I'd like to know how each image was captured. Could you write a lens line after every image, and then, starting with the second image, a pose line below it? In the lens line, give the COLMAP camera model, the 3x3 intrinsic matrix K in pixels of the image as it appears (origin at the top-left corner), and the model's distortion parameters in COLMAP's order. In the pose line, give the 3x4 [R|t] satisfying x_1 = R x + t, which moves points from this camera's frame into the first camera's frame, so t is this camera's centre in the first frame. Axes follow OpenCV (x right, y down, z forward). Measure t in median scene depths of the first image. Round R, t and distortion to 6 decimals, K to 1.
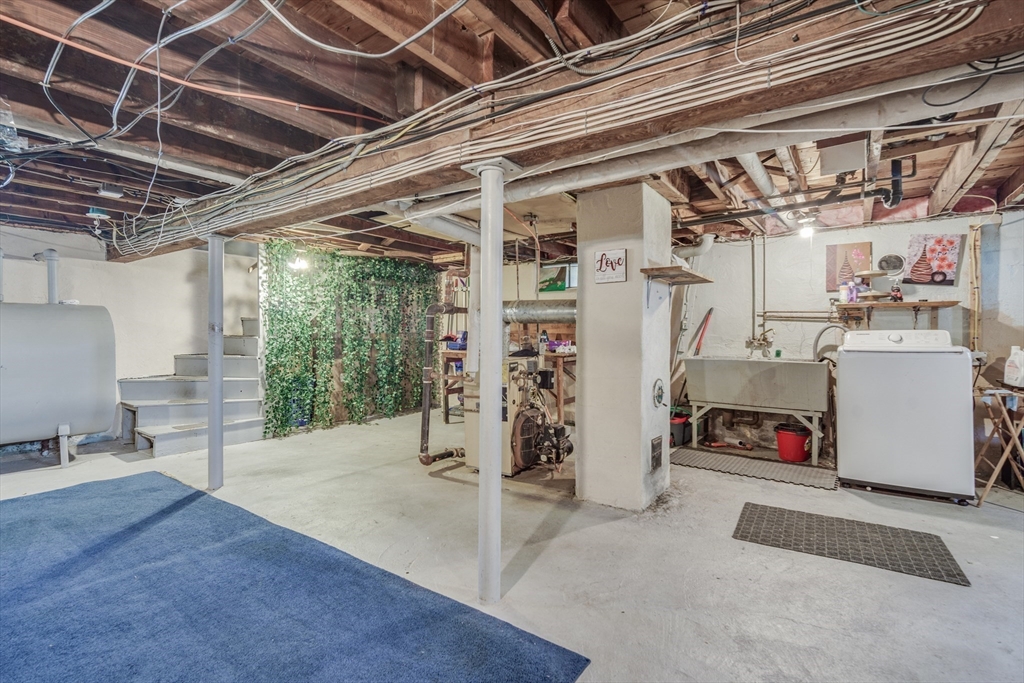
lens RADIAL K [[462.6, 0, 514.0], [0, 462.6, 337.0], [0, 0, 1]] dist [0.001996, 0.000011]
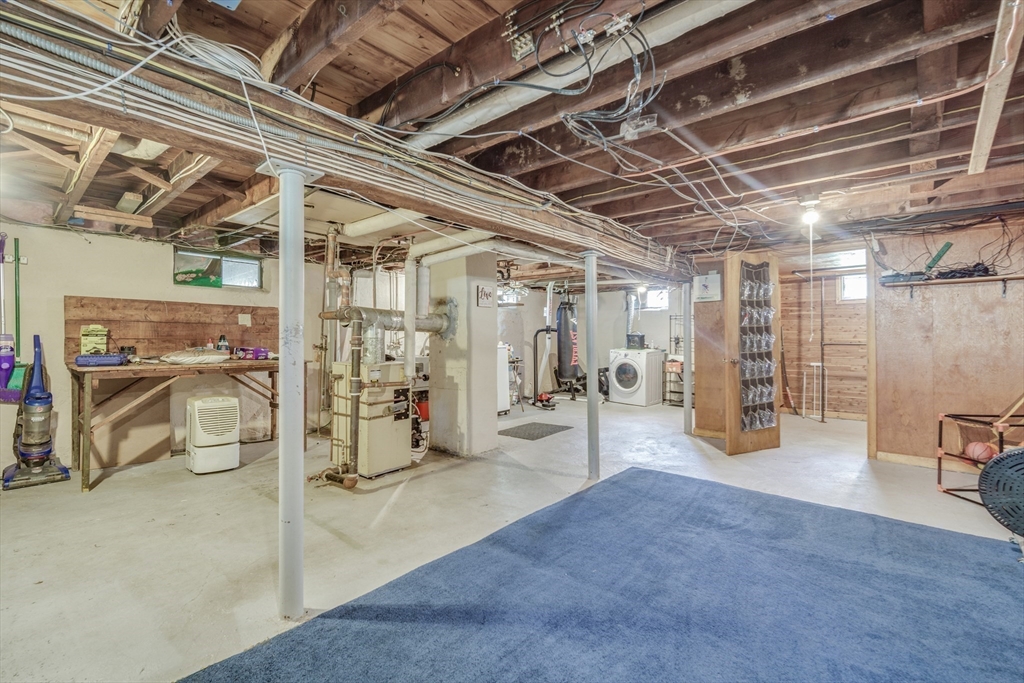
lens RADIAL K [[462.6, 0, 517.1], [0, 462.6, 339.3], [0, 0, 1]] dist [0.001996, 0.000011]
pose [[0.086472, 0.001302, 0.996253, -1.247851], [0.004592, 0.999988, -0.001706, -0.007121], [-0.996244, 0.004723, 0.086465, 0.715826]]
